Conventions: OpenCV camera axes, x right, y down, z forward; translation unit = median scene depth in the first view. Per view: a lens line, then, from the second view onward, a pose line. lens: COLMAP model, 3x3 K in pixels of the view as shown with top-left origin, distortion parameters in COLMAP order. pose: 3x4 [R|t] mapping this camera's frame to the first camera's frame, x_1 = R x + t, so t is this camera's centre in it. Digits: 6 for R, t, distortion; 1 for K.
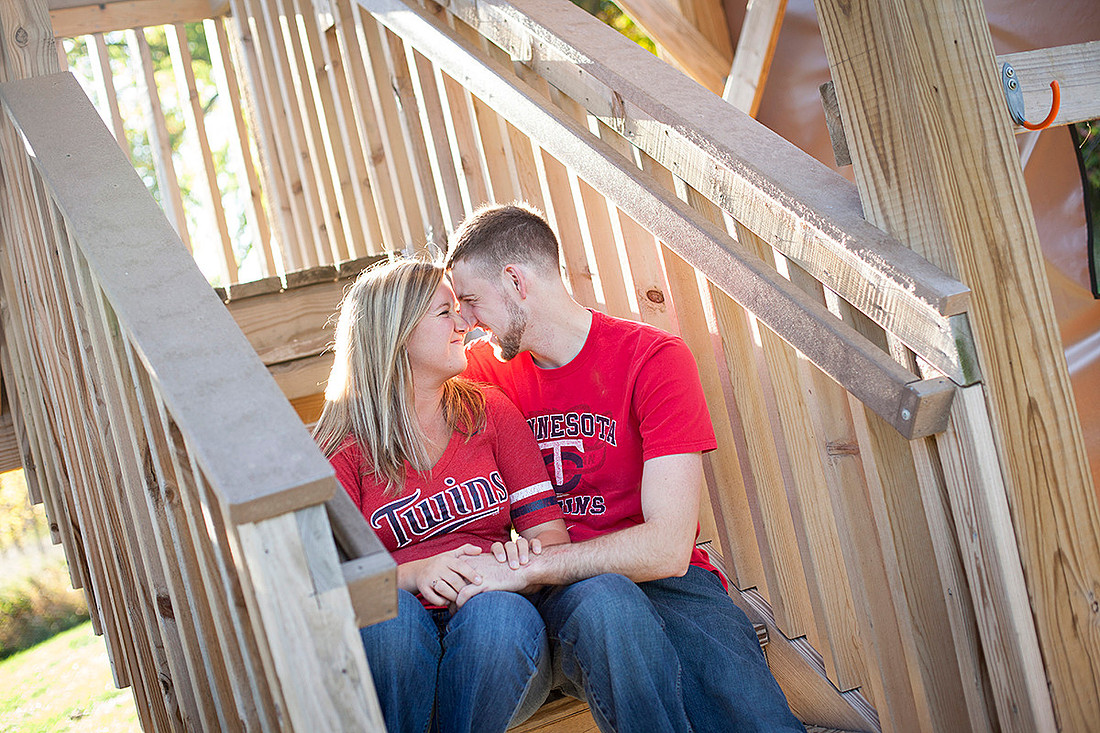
lens RADIAL K [[2180.1, 0, 550.0], [0, 2180.1, 366.5], [0, 0, 1]] dist [-0.220435, 0.234180]
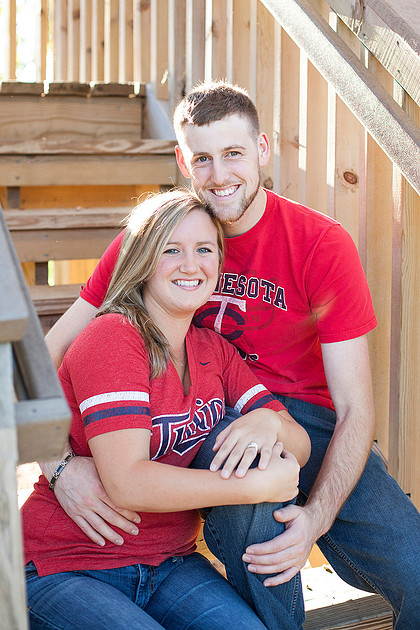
lens RADIAL K [[1248.6, 0, 210.0], [0, 1248.6, 315.0], [0, 0, 1]] dist [-0.220435, 0.234180]
pose [[0.972750, 0.230154, 0.028031, -0.026459], [-0.231843, 0.964319, 0.127819, -0.028946], [0.002387, -0.130835, 0.991401, 0.332650]]
